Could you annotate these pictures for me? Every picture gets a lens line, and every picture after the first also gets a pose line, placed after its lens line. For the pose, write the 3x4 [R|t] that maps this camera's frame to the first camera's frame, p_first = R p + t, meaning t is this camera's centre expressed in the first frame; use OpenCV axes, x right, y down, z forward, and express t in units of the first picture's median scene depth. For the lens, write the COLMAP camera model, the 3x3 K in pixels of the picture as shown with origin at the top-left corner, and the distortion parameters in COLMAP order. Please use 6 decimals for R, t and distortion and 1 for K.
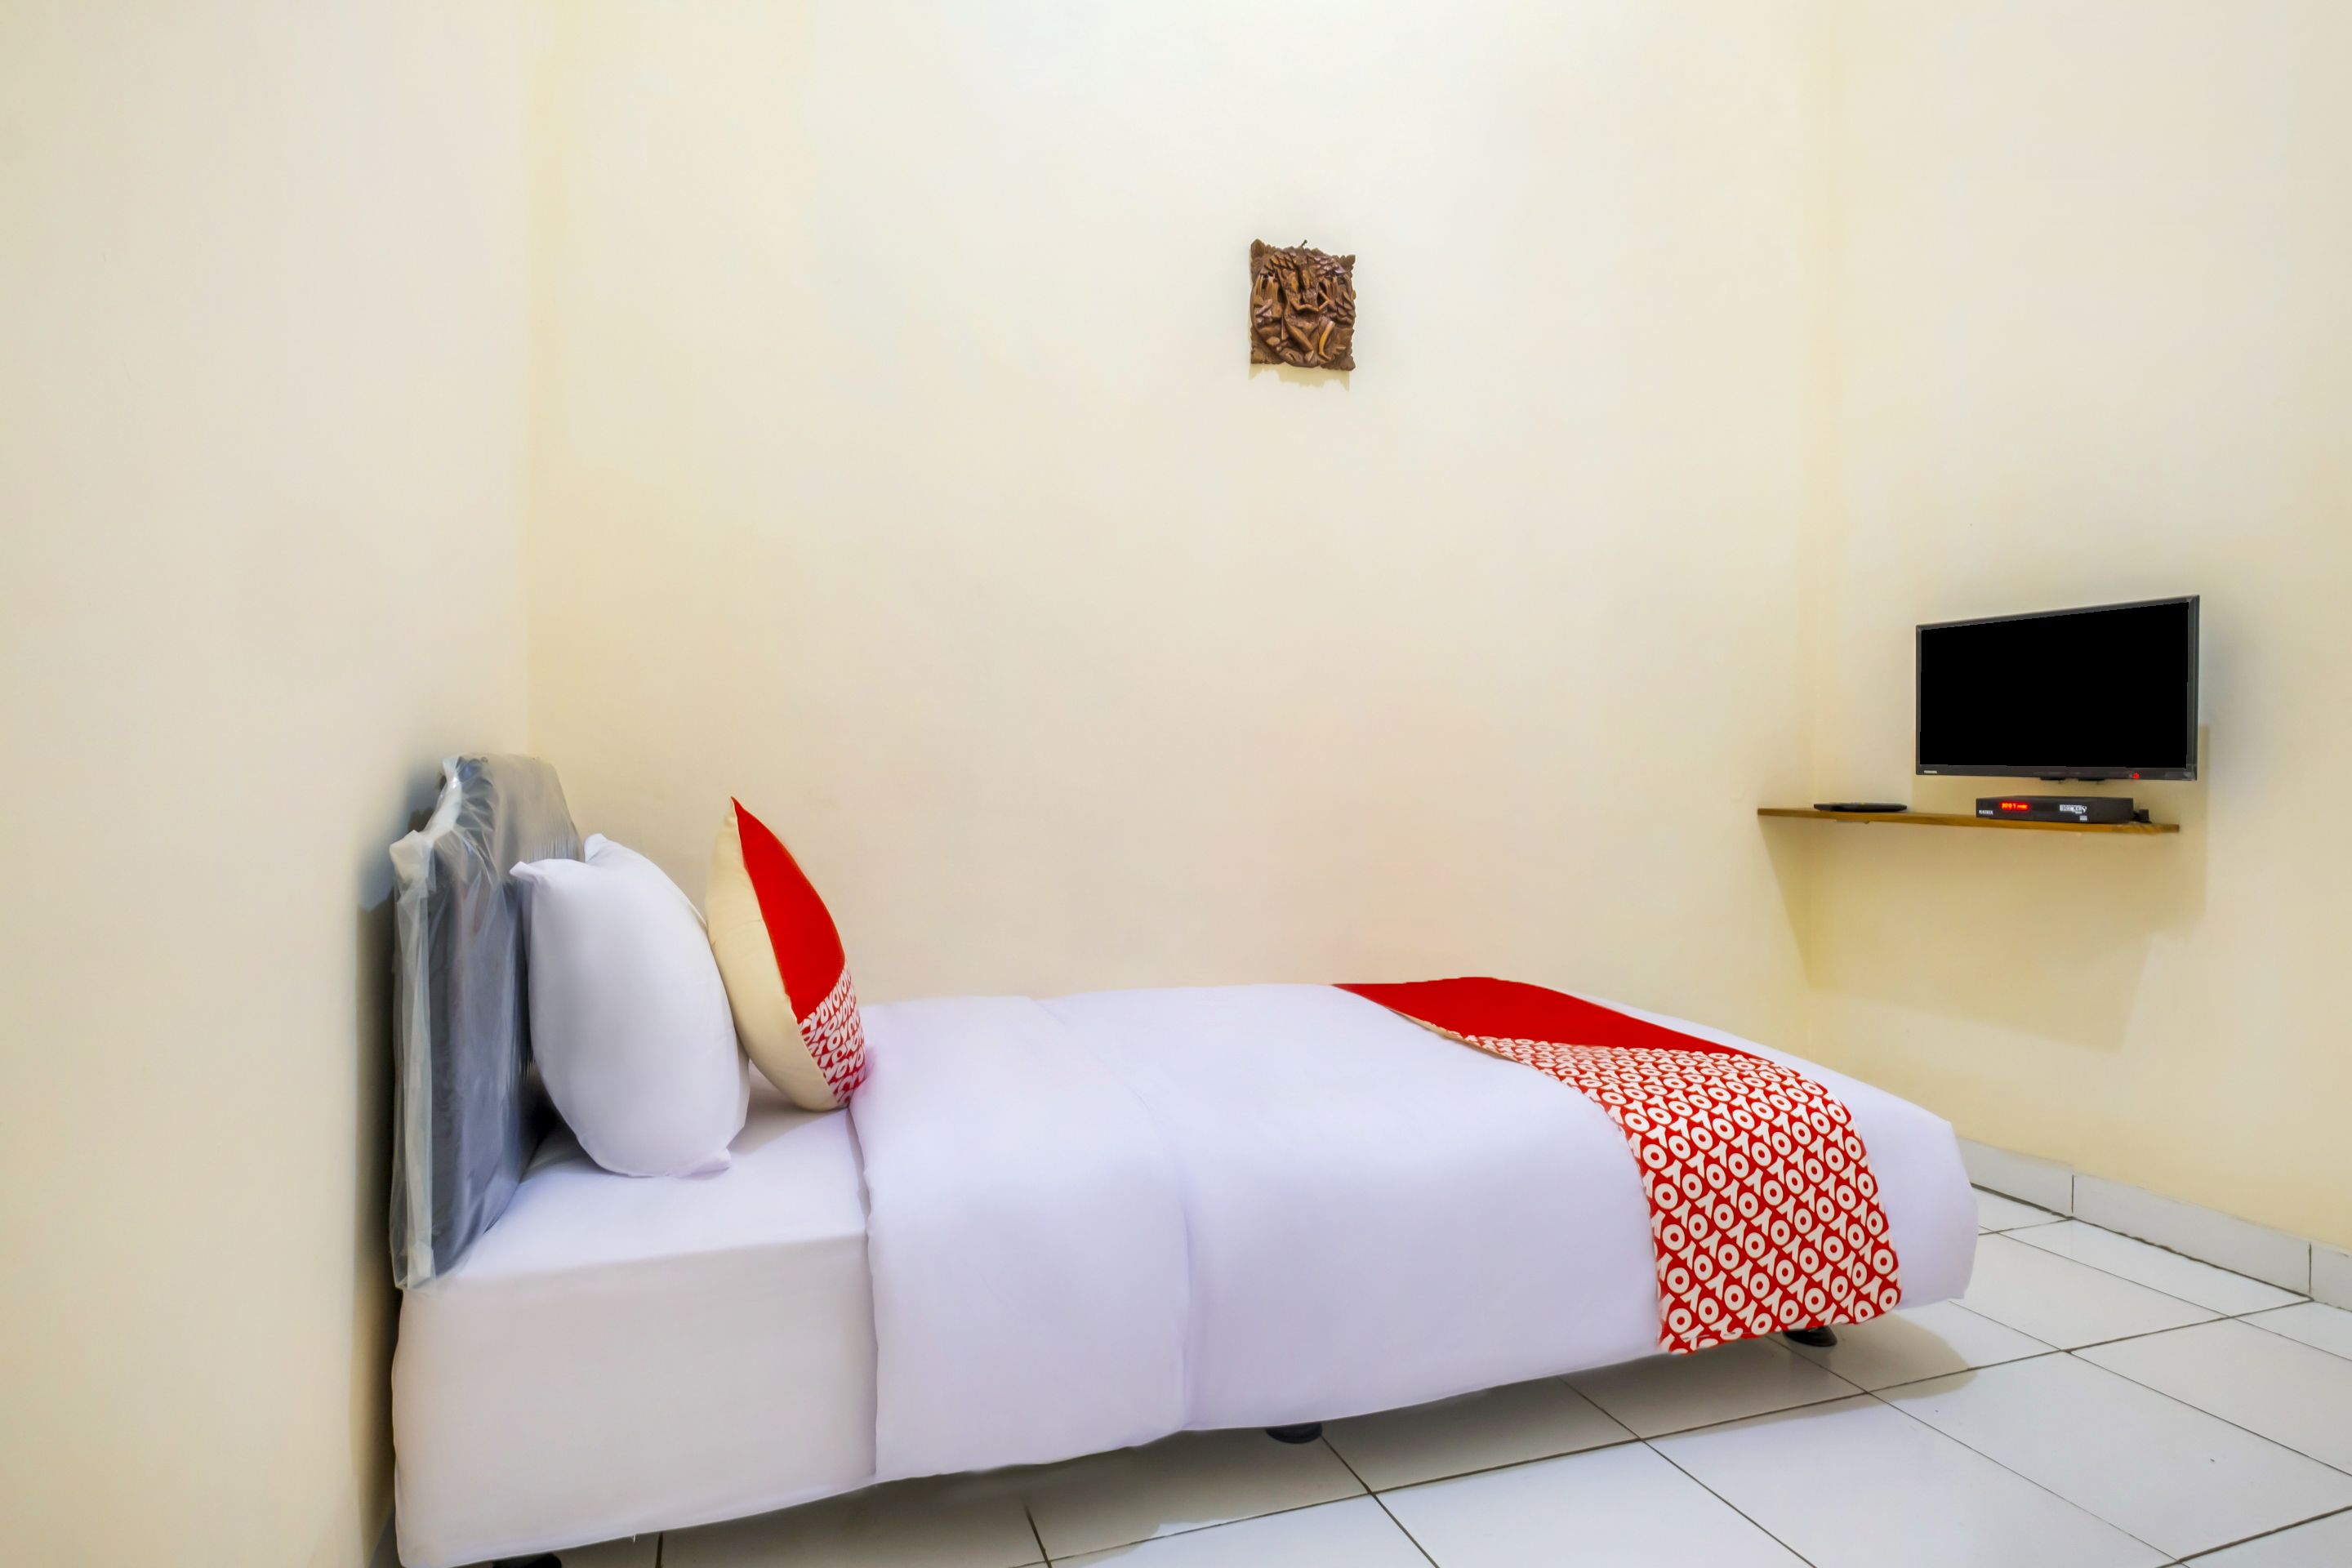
lens RADIAL K [[1222.7, 0, 1176.0], [0, 1222.7, 784.0], [0, 0, 1]] dist [0.003650, 0.000379]
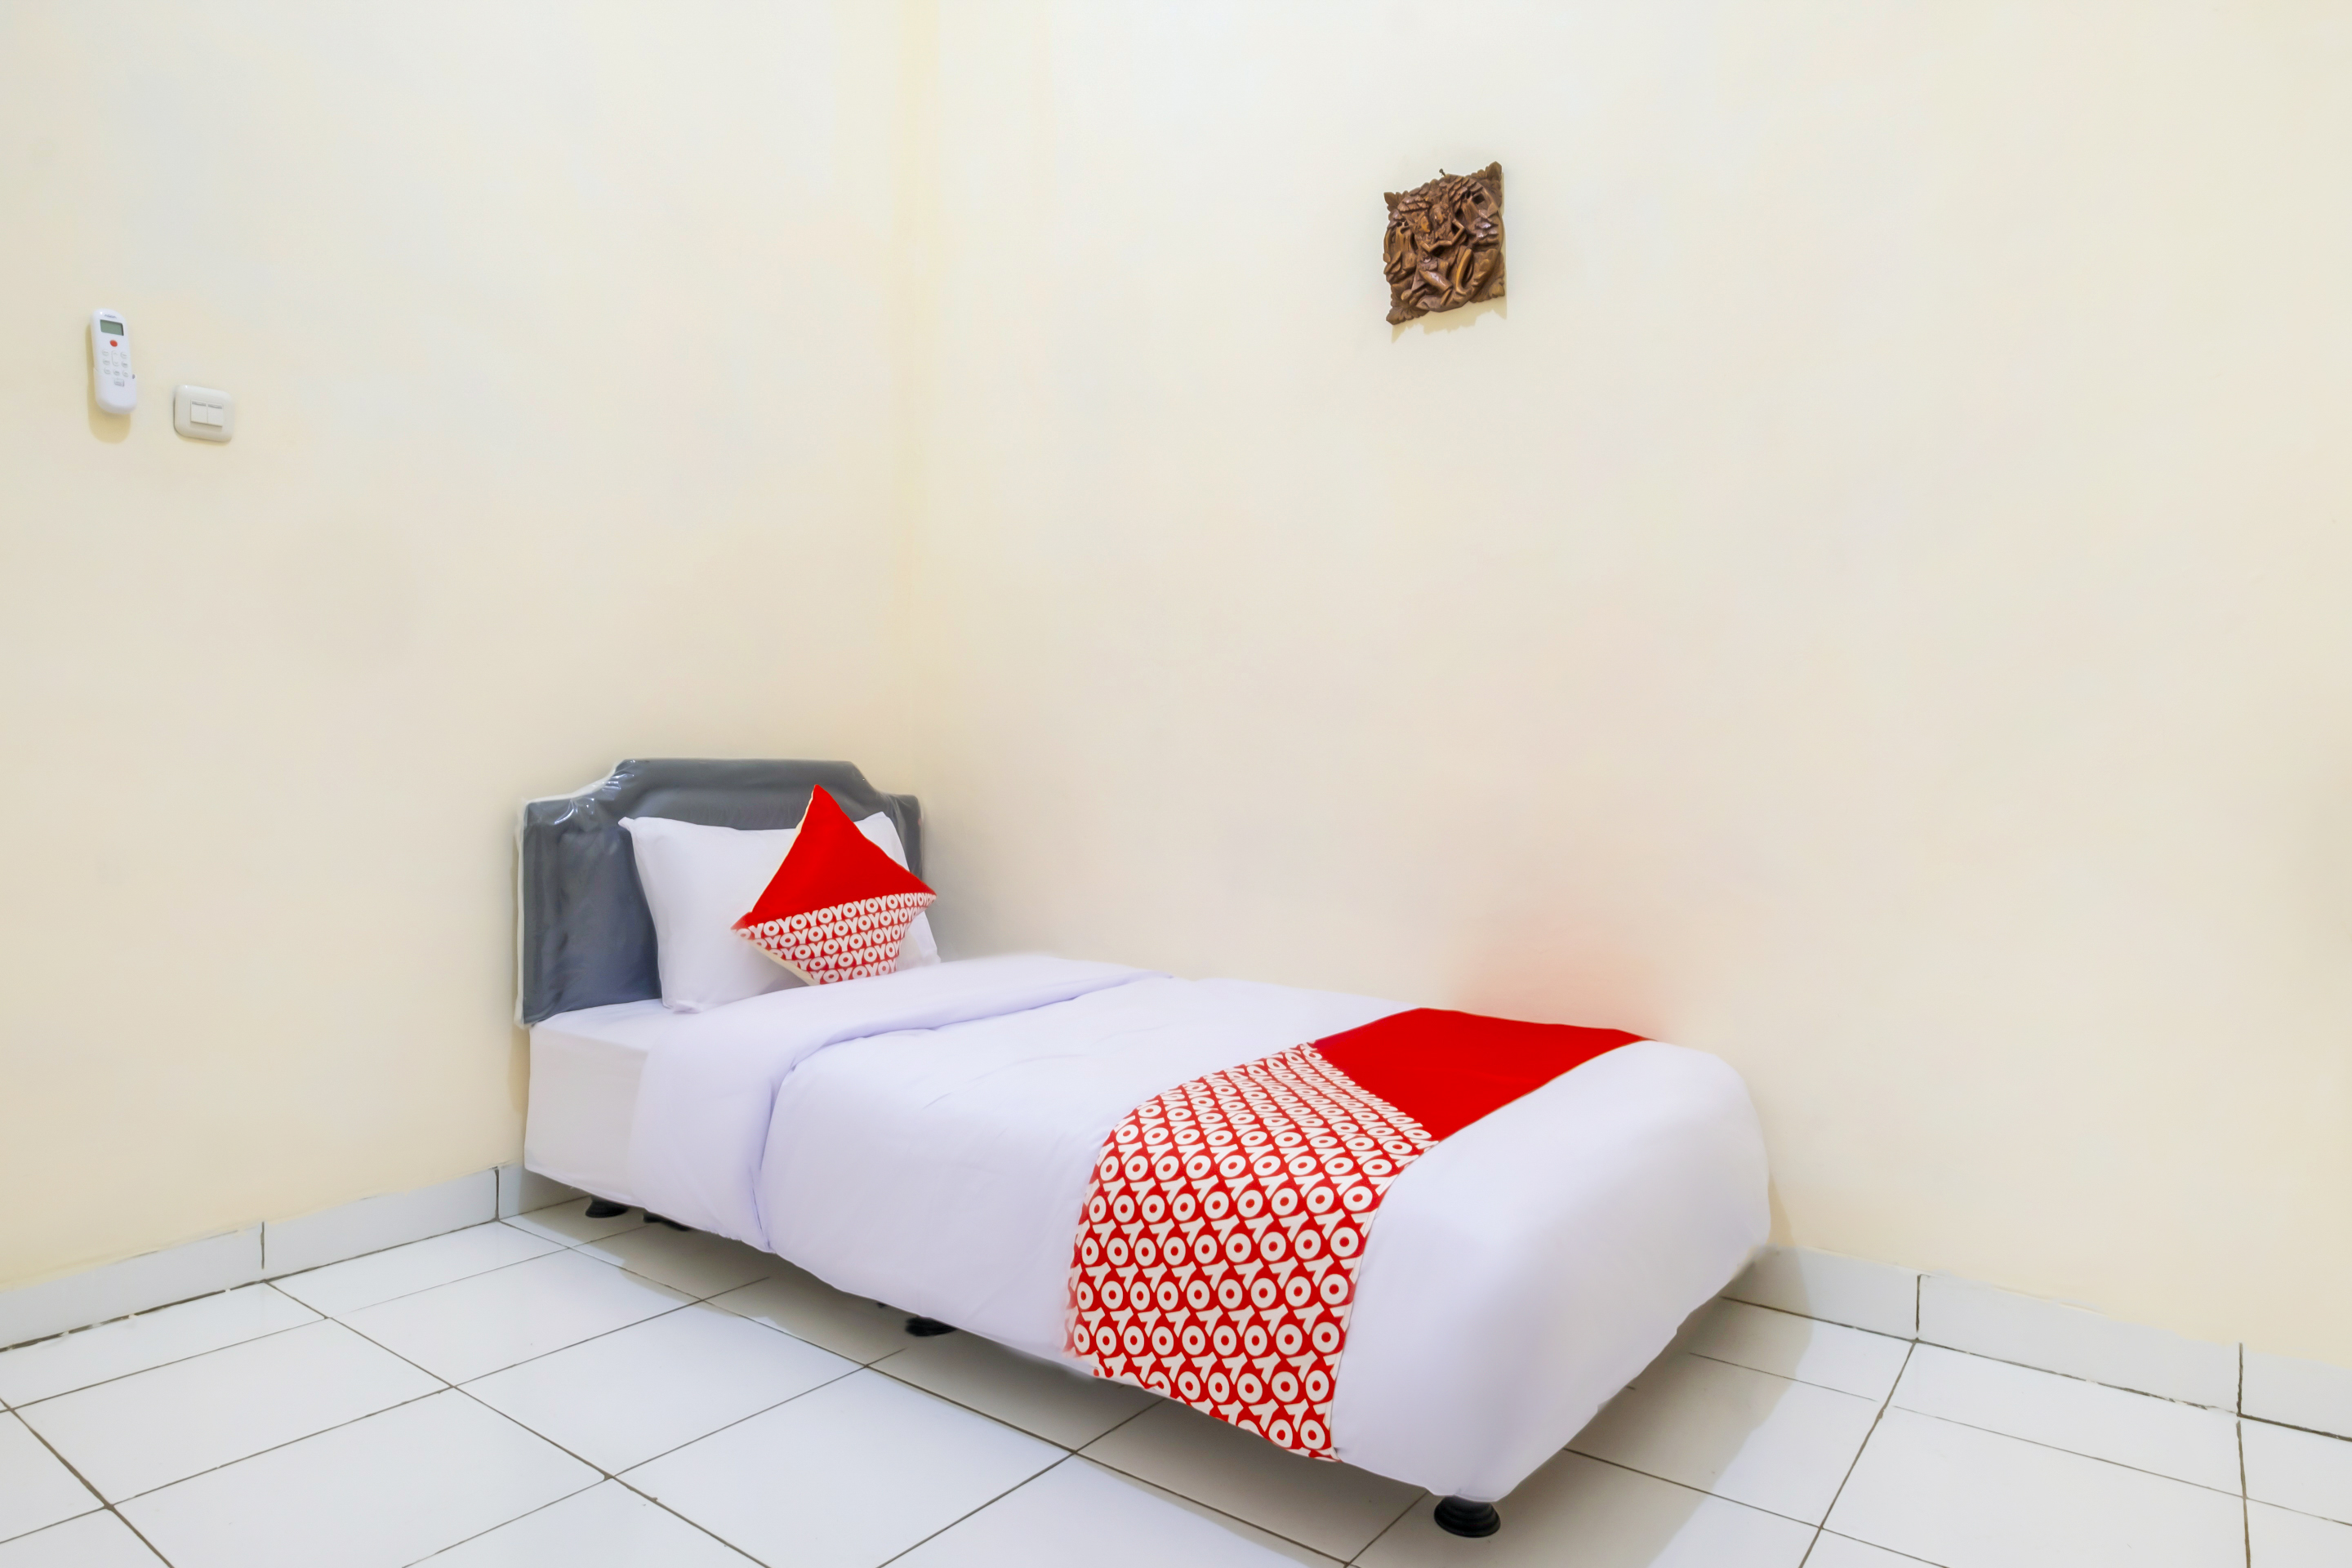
lens RADIAL K [[1394.5, 0, 1176.0], [0, 1394.5, 784.0], [0, 0, 1]] dist [0.000074, -0.000874]
pose [[0.548604, 0.003283, -0.836076, 0.852605], [-0.011848, 0.999922, -0.003848, 0.007641], [0.835998, 0.012017, 0.548600, 0.291361]]
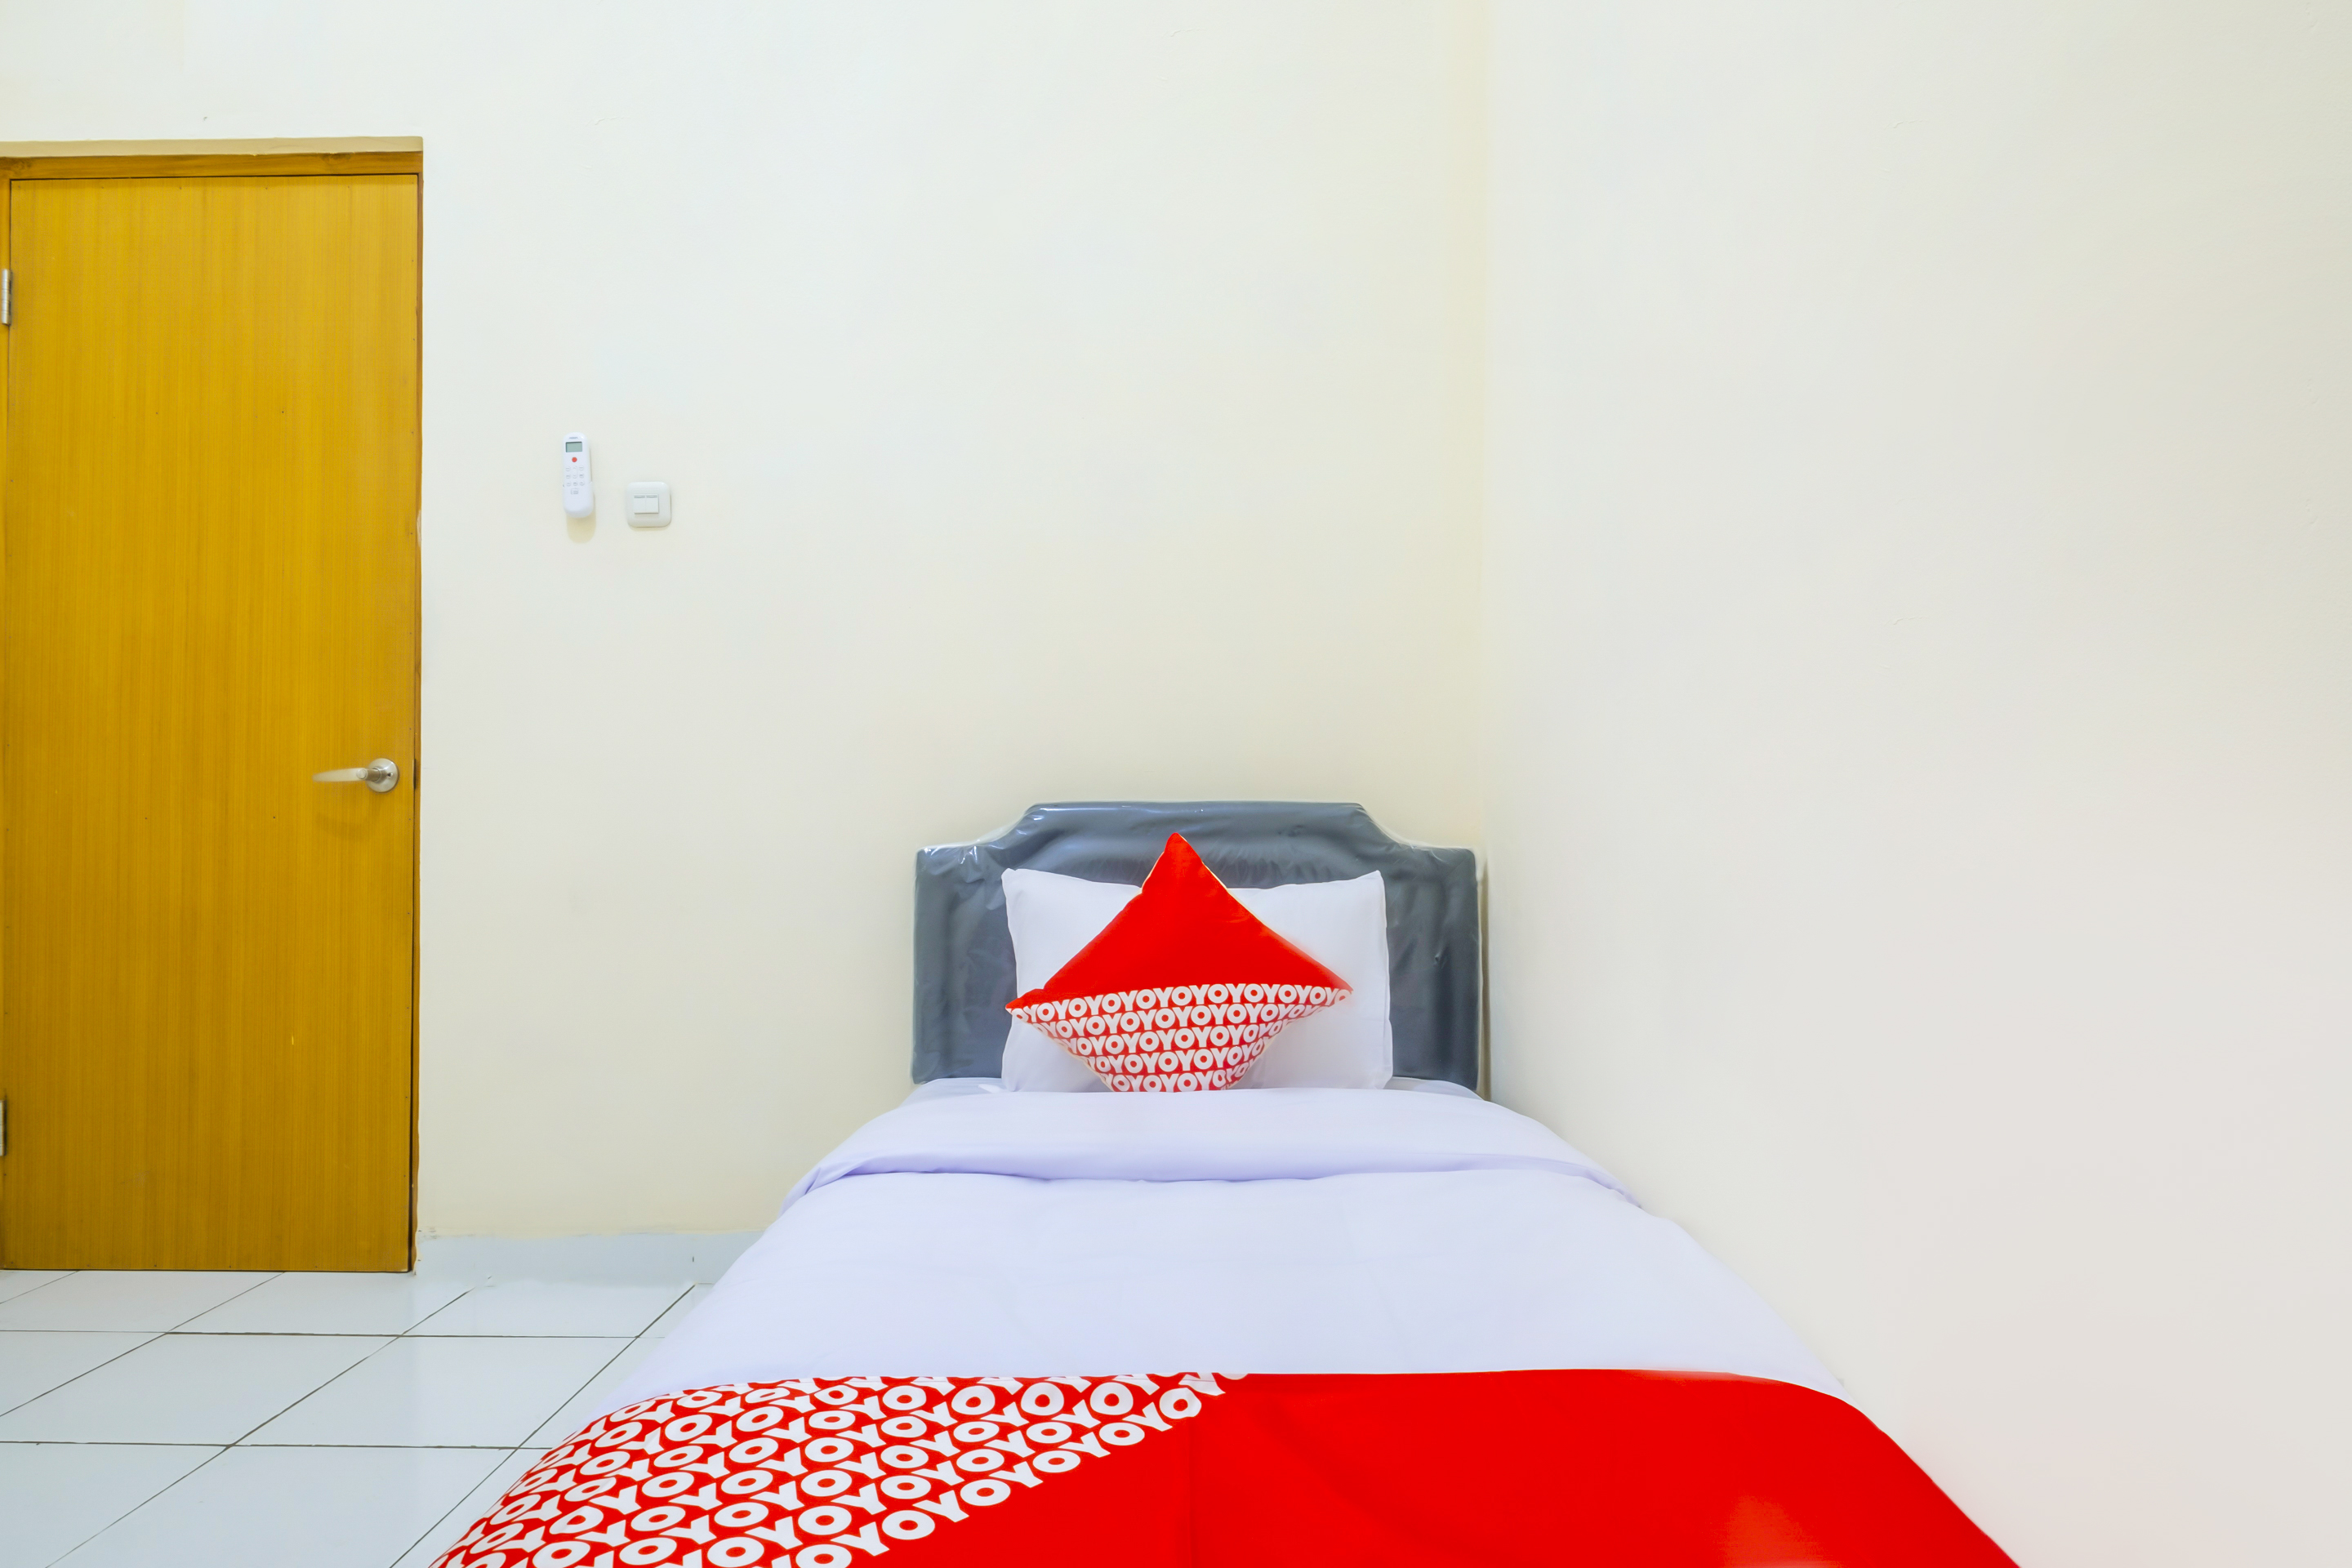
lens RADIAL K [[1394.5, 0, 1176.0], [0, 1394.5, 784.0], [0, 0, 1]] dist [0.000074, -0.000874]
pose [[-0.359757, -0.021405, -0.932800, 0.576195], [-0.011936, 0.999761, -0.018338, -0.006888], [0.932970, 0.004537, -0.359927, 0.971945]]
